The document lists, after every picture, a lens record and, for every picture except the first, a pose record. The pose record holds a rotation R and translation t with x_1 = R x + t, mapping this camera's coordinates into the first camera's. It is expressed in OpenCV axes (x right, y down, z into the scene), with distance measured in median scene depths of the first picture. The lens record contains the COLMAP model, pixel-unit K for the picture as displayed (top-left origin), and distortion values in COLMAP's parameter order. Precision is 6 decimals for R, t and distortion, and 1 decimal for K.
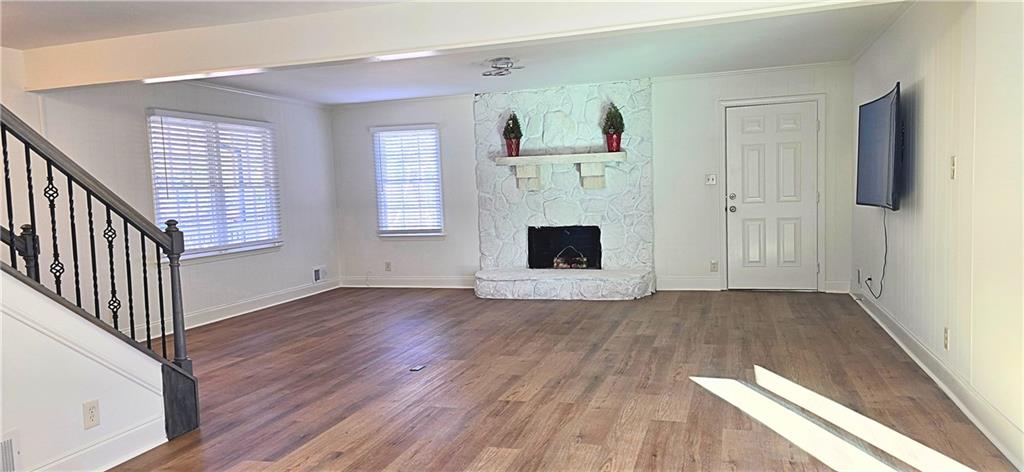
lens RADIAL K [[682.0, 0, 513.7], [0, 682.0, 244.0], [0, 0, 1]] dist [0.092049, -0.000601]
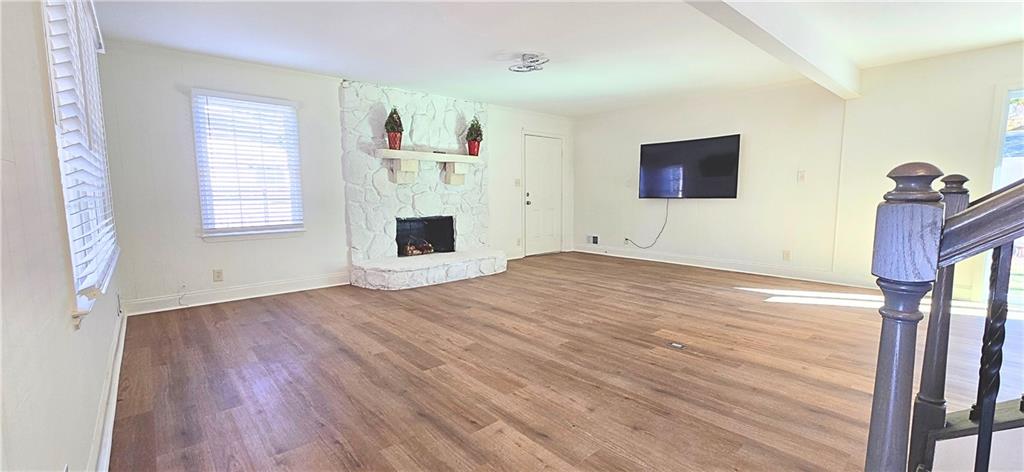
lens RADIAL K [[418.7, 0, 515.7], [0, 418.7, 235.5], [0, 0, 1]] dist [-0.003596, 0.000256]
pose [[0.505464, -0.053179, 0.861208, -0.461203], [0.059594, 0.997867, 0.026641, -0.005001], [-0.860787, 0.037857, 0.507555, 0.529273]]
